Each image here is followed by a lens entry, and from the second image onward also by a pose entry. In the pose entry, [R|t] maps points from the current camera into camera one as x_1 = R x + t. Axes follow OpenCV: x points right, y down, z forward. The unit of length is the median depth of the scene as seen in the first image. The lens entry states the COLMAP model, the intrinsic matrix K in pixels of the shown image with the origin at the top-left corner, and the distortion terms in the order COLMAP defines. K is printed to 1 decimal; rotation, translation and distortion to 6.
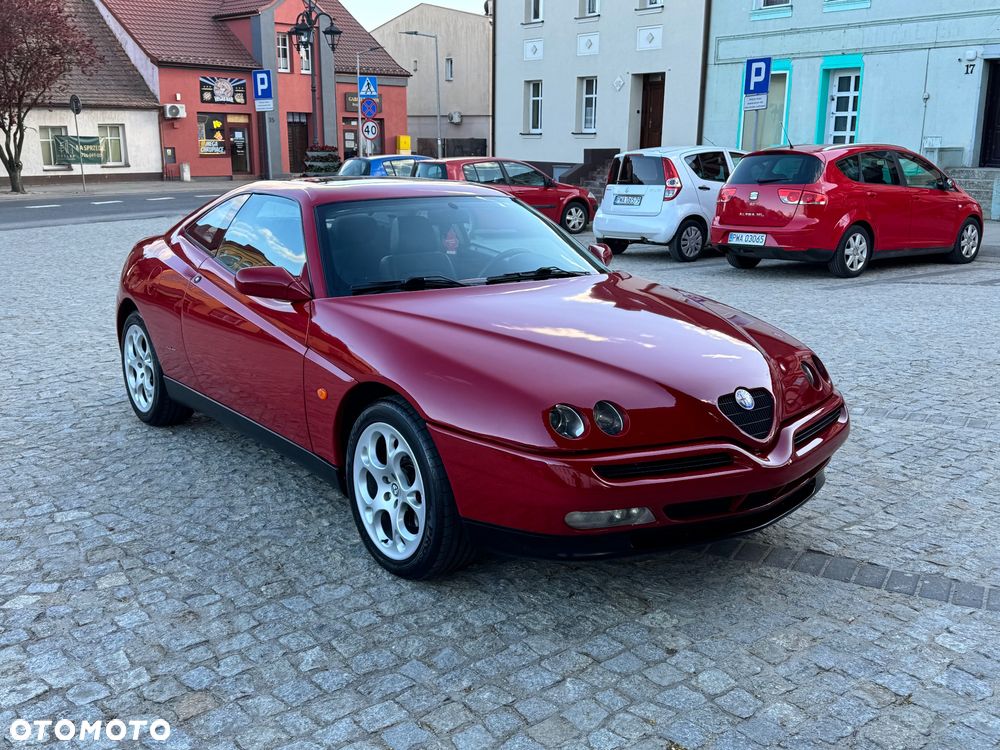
lens RADIAL K [[983.1, 0, 501.9], [0, 983.1, 373.0], [0, 0, 1]] dist [0.186018, -0.385042]
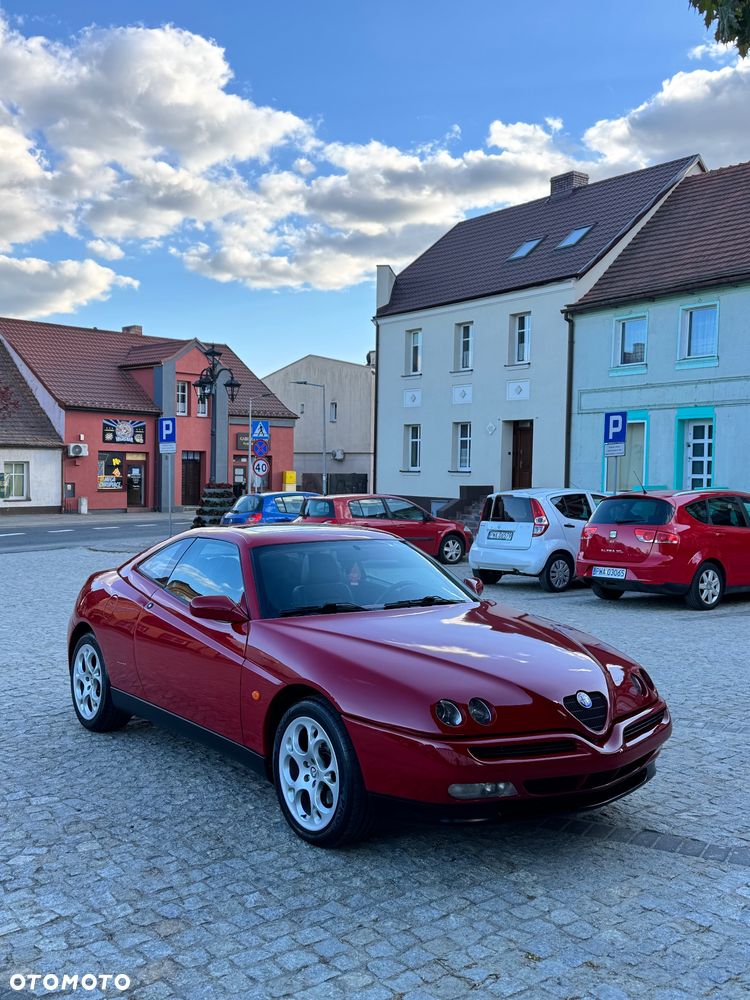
lens RADIAL K [[983.1, 0, 375.0], [0, 983.1, 500.0], [0, 0, 1]] dist [0.186018, -0.385042]
pose [[0.999965, 0.006401, -0.005396, -0.021830], [-0.007355, 0.979526, -0.201183, 0.028749], [0.003998, 0.201216, 0.979539, -0.286322]]
